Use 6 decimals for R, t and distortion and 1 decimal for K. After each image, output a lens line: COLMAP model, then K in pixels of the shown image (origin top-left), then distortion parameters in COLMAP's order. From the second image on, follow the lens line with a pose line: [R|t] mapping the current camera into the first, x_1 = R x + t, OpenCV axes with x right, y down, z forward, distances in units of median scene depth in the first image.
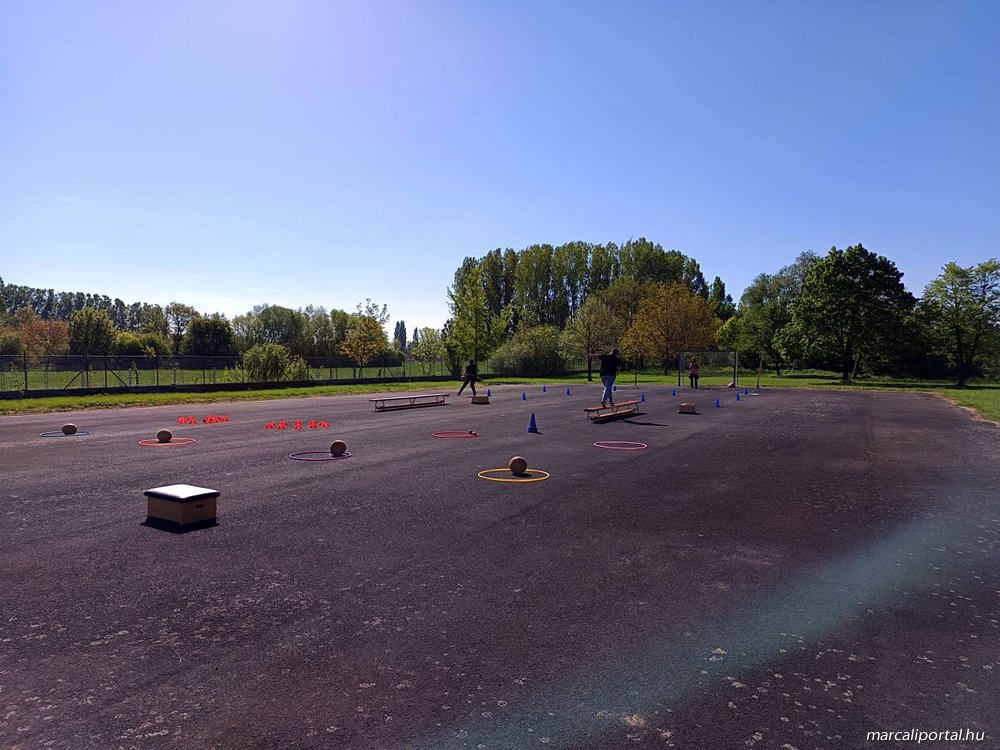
lens RADIAL K [[706.7, 0, 500.0], [0, 706.7, 375.0], [0, 0, 1]] dist [0.009108, 0.003942]
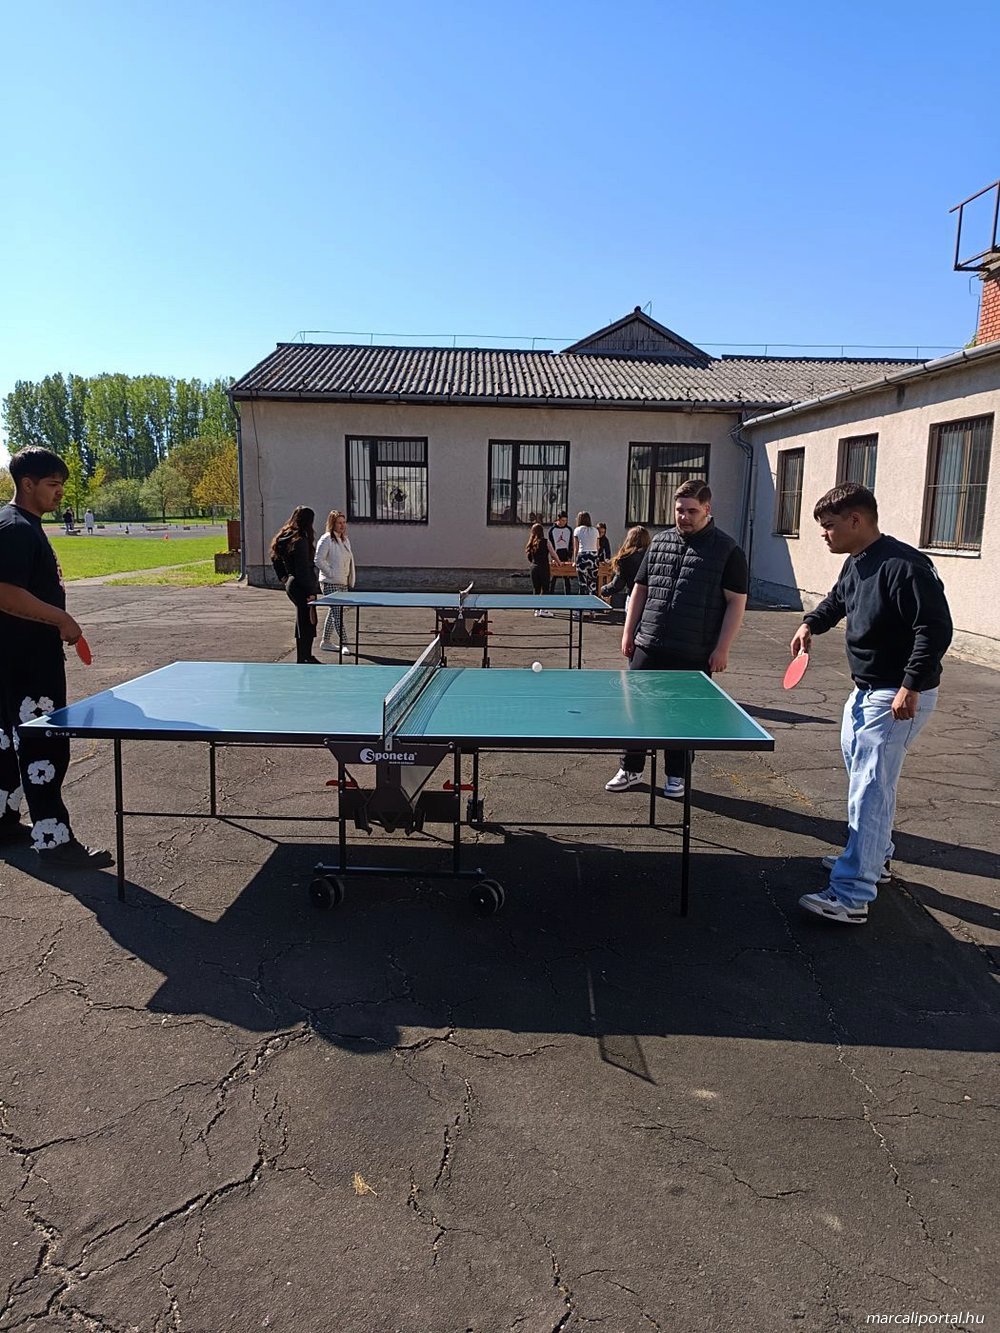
lens RADIAL K [[942.0, 0, 500.0], [0, 942.0, 666.5], [0, 0, 1]] dist [0.009108, 0.003942]
pose [[0.907250, -0.066993, 0.415221, -0.020387], [0.005421, 0.989013, 0.147726, 0.005066], [-0.420556, -0.131774, 0.897646, -0.310189]]
